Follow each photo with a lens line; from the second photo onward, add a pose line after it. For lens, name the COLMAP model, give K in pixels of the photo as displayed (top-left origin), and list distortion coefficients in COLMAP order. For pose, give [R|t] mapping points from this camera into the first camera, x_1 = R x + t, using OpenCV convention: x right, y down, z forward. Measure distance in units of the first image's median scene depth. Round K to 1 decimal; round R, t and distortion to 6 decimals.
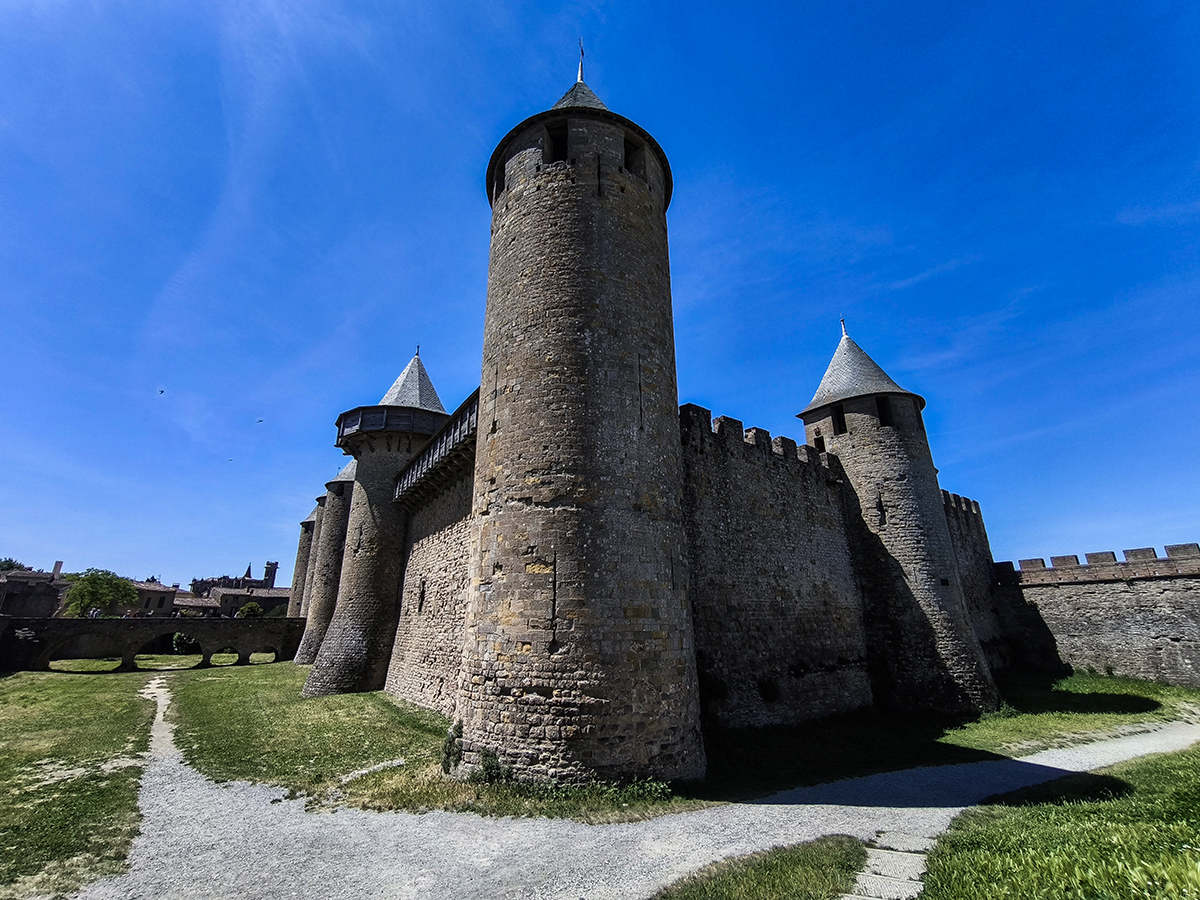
lens RADIAL K [[512.7, 0, 598.9], [0, 512.7, 452.5], [0, 0, 1]] dist [-0.001896, 0.000990]
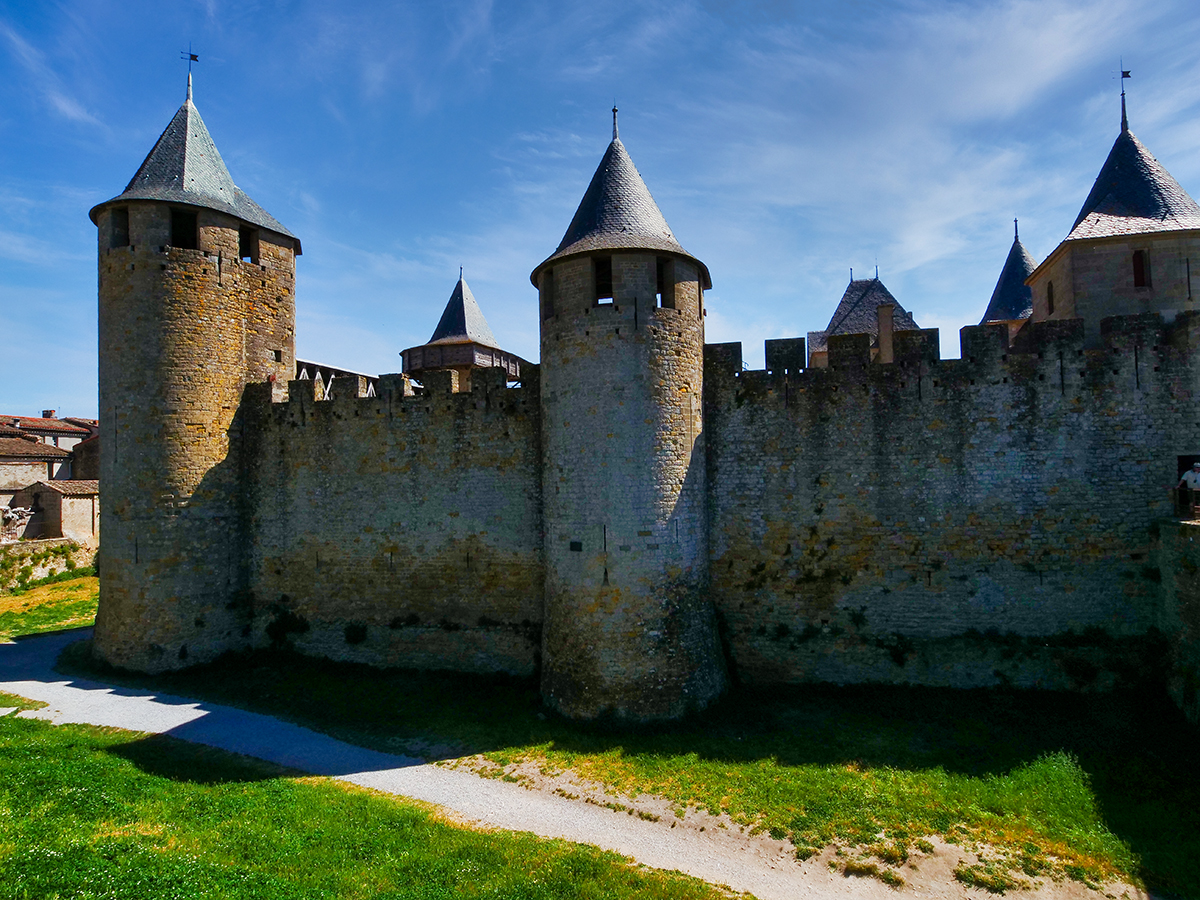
lens RADIAL K [[643.7, 0, 599.4], [0, 643.7, 452.5], [0, 0, 1]] dist [-0.005548, -0.000833]
pose [[0.607134, -0.025729, -0.794183, 1.745013], [0.263297, 0.949524, 0.170523, -0.012554], [0.749709, -0.312636, 0.583263, 0.688859]]
